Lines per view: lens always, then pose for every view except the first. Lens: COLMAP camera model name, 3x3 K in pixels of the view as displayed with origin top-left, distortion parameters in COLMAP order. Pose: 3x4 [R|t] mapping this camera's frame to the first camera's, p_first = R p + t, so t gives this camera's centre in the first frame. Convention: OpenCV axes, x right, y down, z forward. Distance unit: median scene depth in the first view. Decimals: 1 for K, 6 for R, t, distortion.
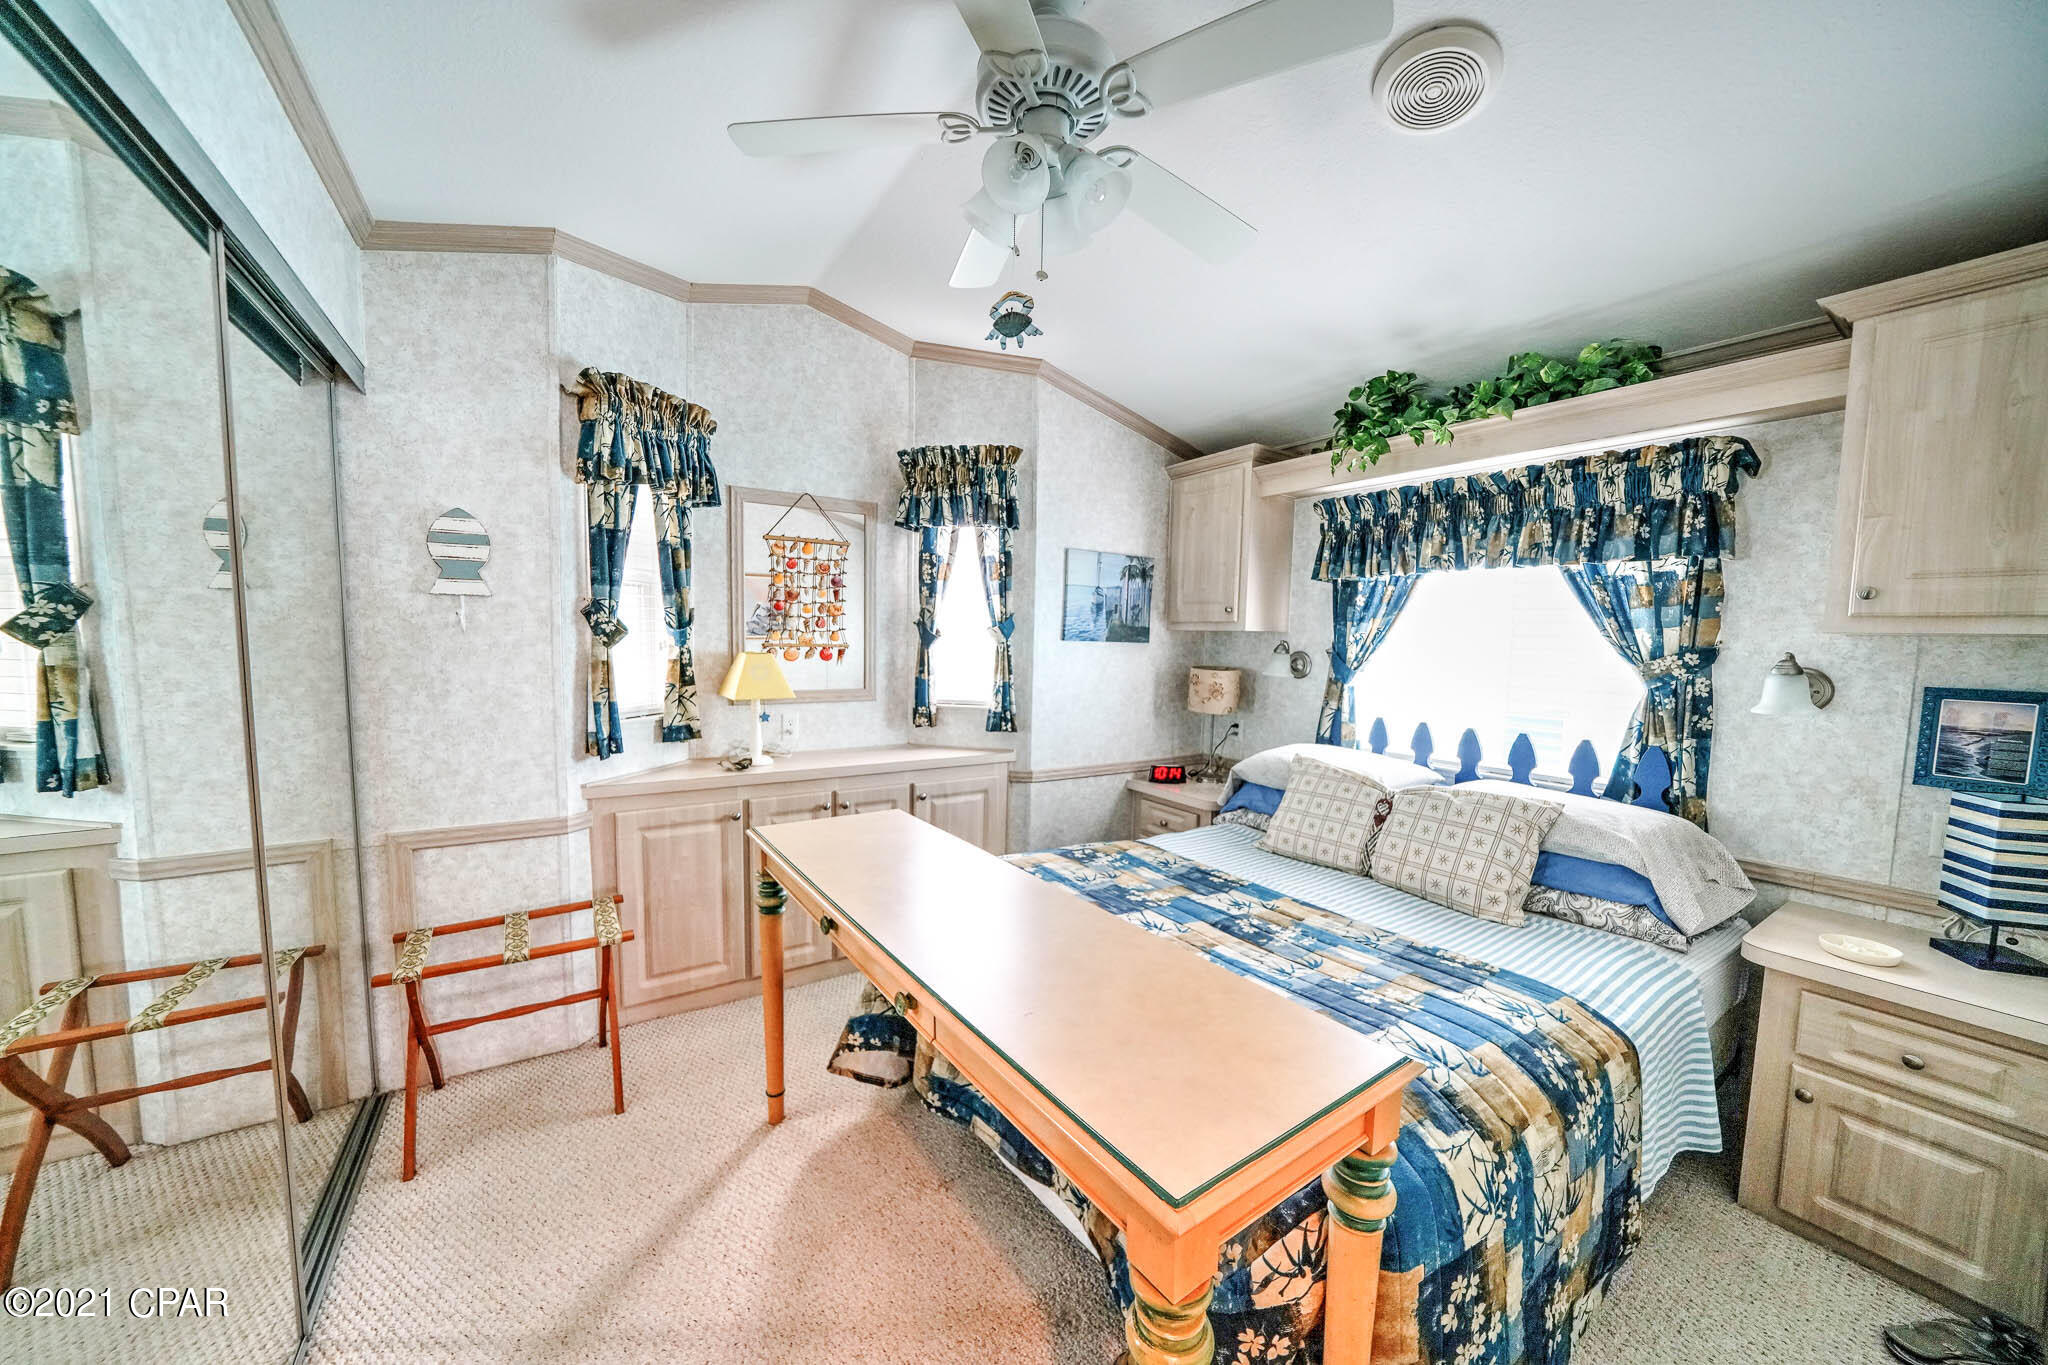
lens RADIAL K [[711.0, 0, 1008.4], [0, 711.0, 692.7], [0, 0, 1]] dist [-0.026821, 0.003482]
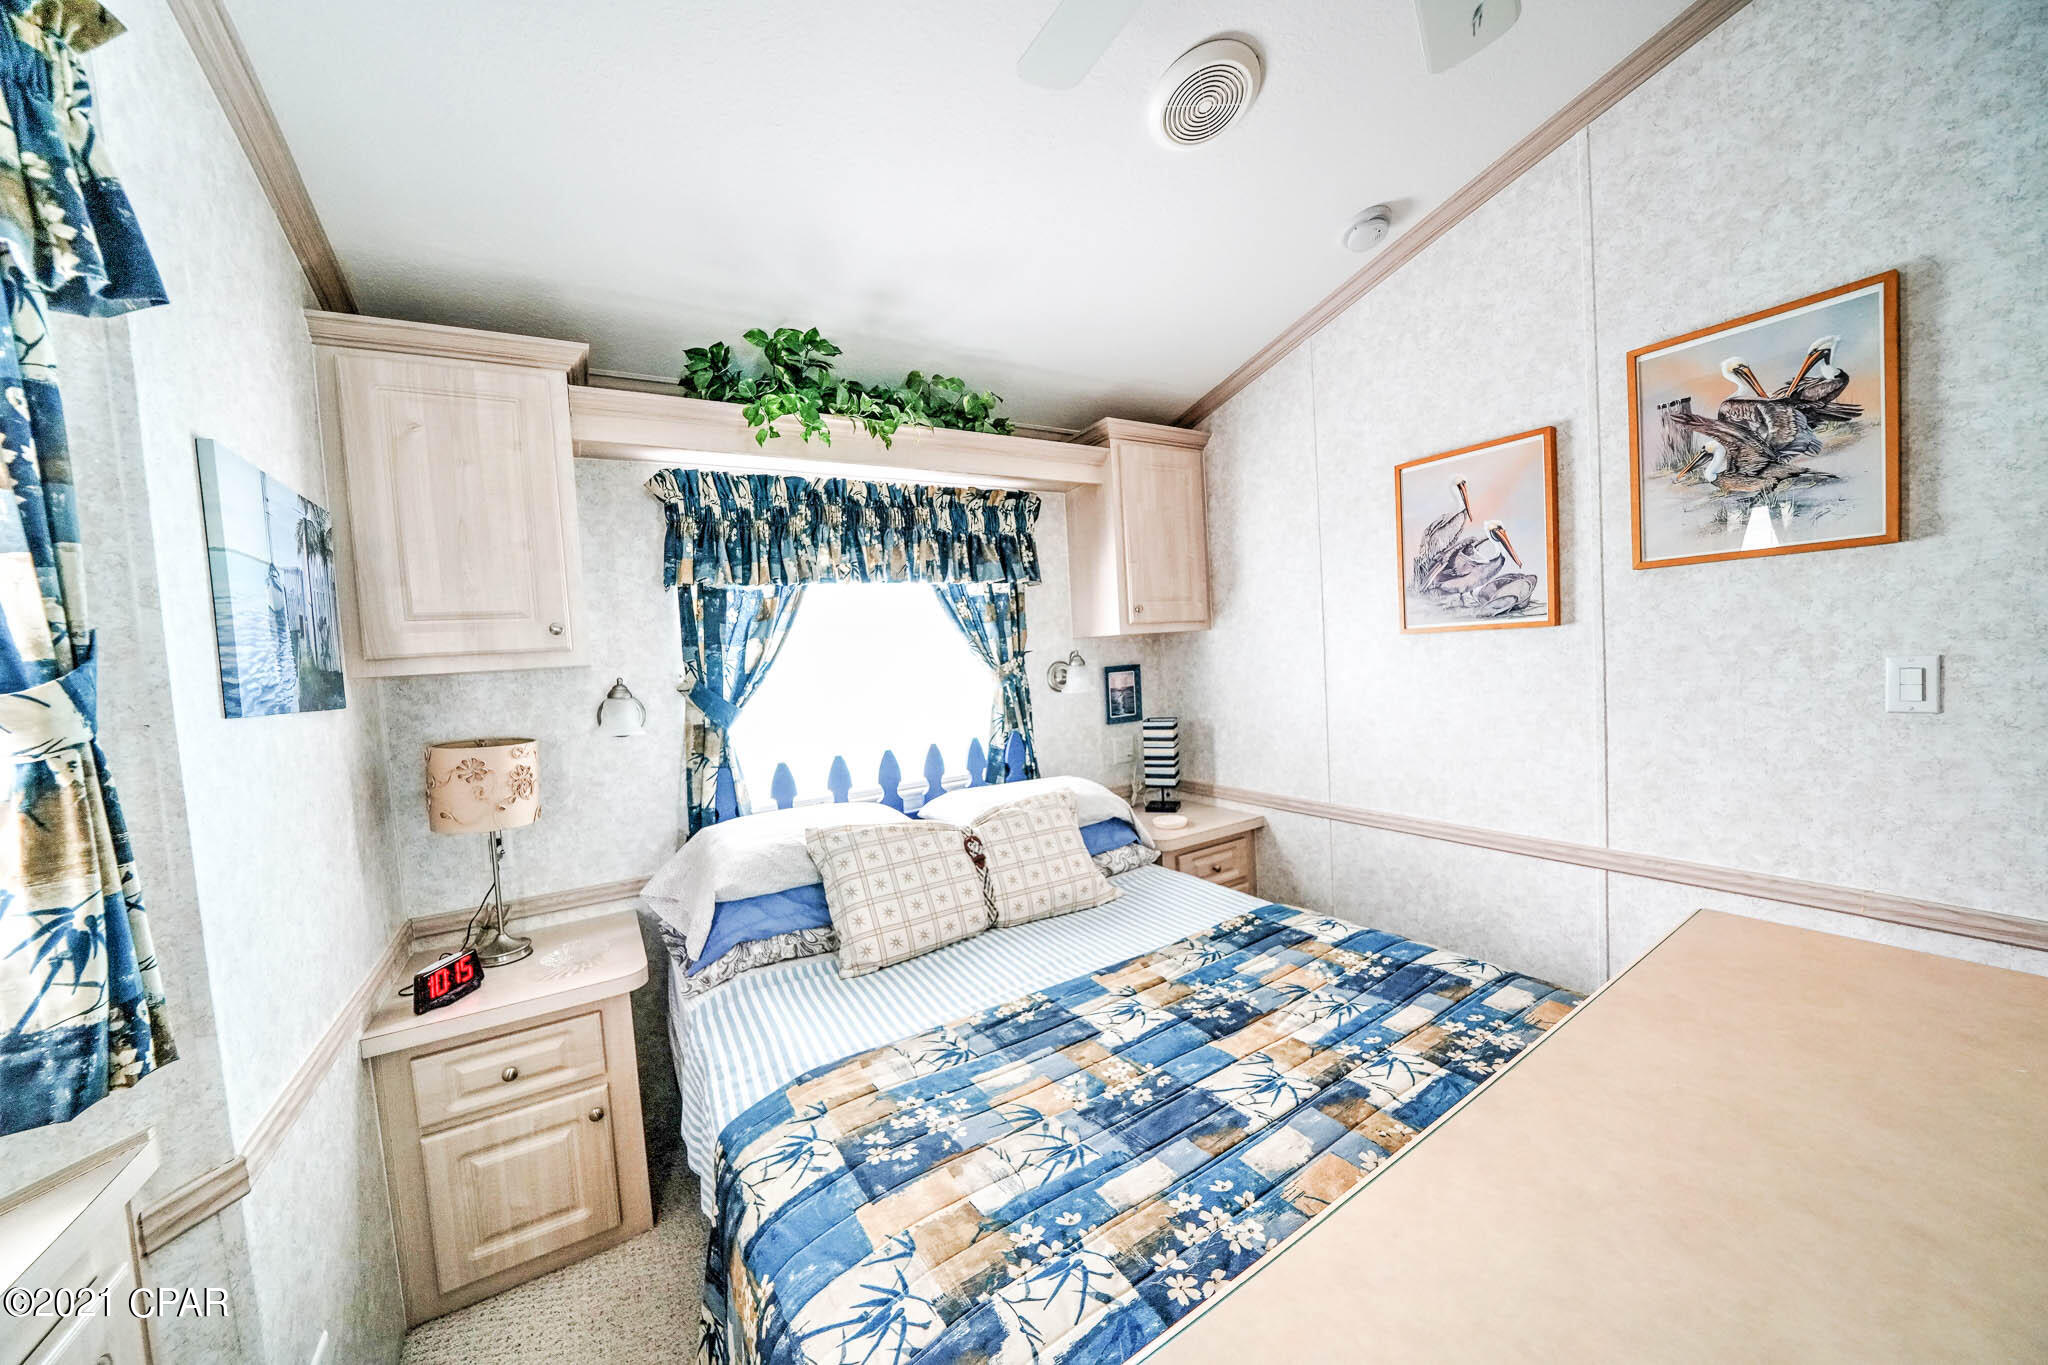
lens RADIAL K [[711.0, 0, 1008.4], [0, 711.0, 692.7], [0, 0, 1]] dist [-0.026821, 0.003482]
pose [[0.025706, -0.076000, 0.996776, -0.290443], [0.142841, 0.987154, 0.071583, -0.072164], [-0.989412, 0.140541, 0.036232, 0.807910]]
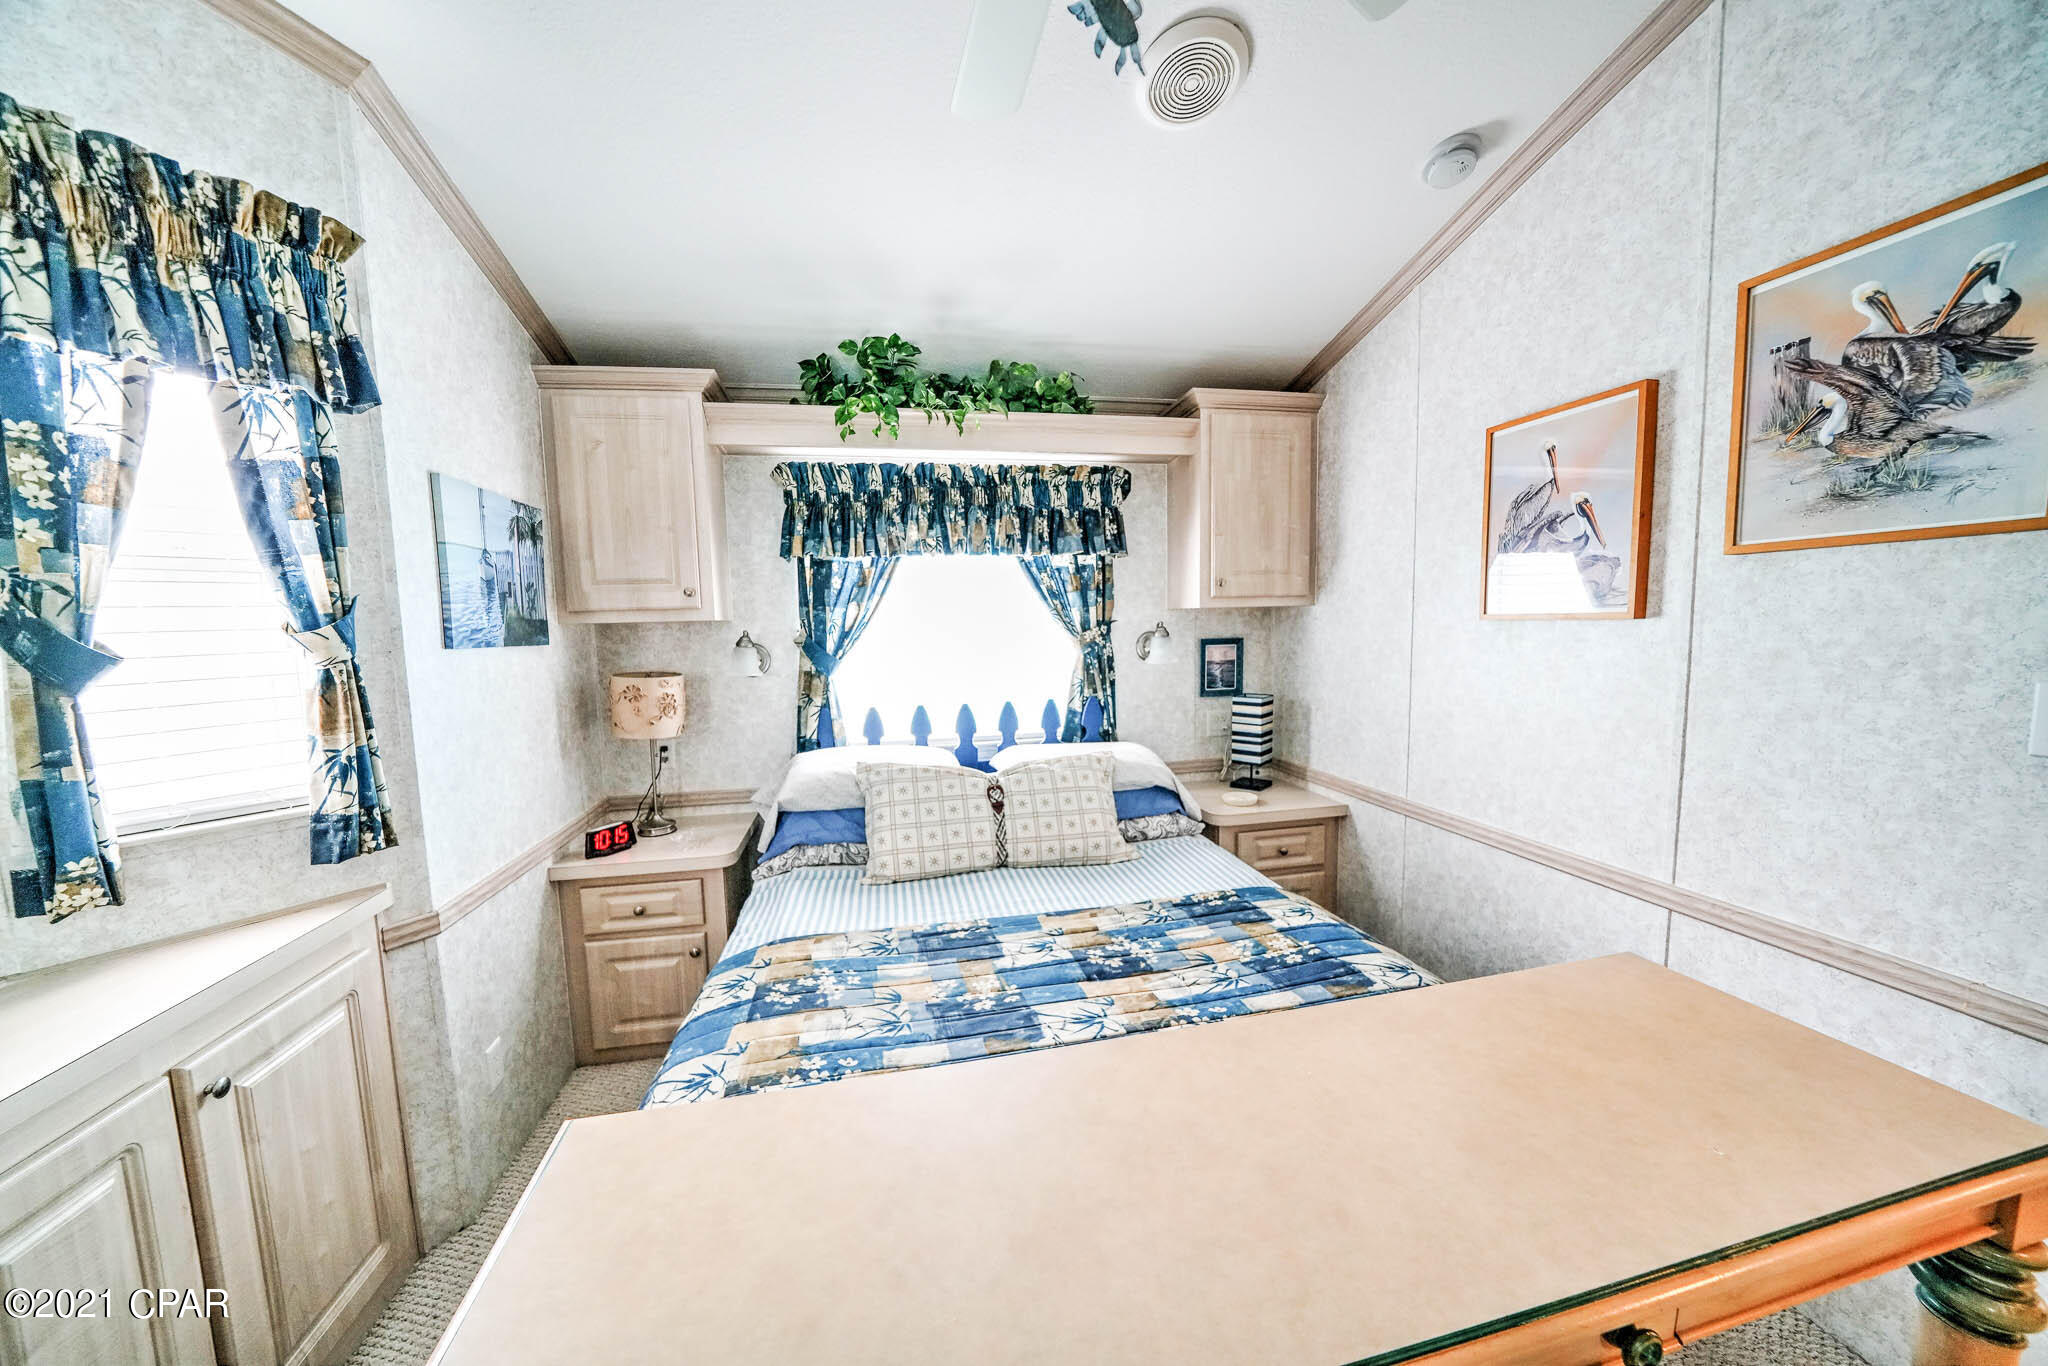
lens RADIAL K [[711.0, 0, 1008.4], [0, 711.0, 693.2], [0, 0, 1]] dist [-0.026821, 0.003482]
pose [[0.363918, -0.120085, 0.923657, -0.322189], [0.105582, 0.990581, 0.087187, -0.054061], [-0.925428, 0.065792, 0.373169, 0.543508]]
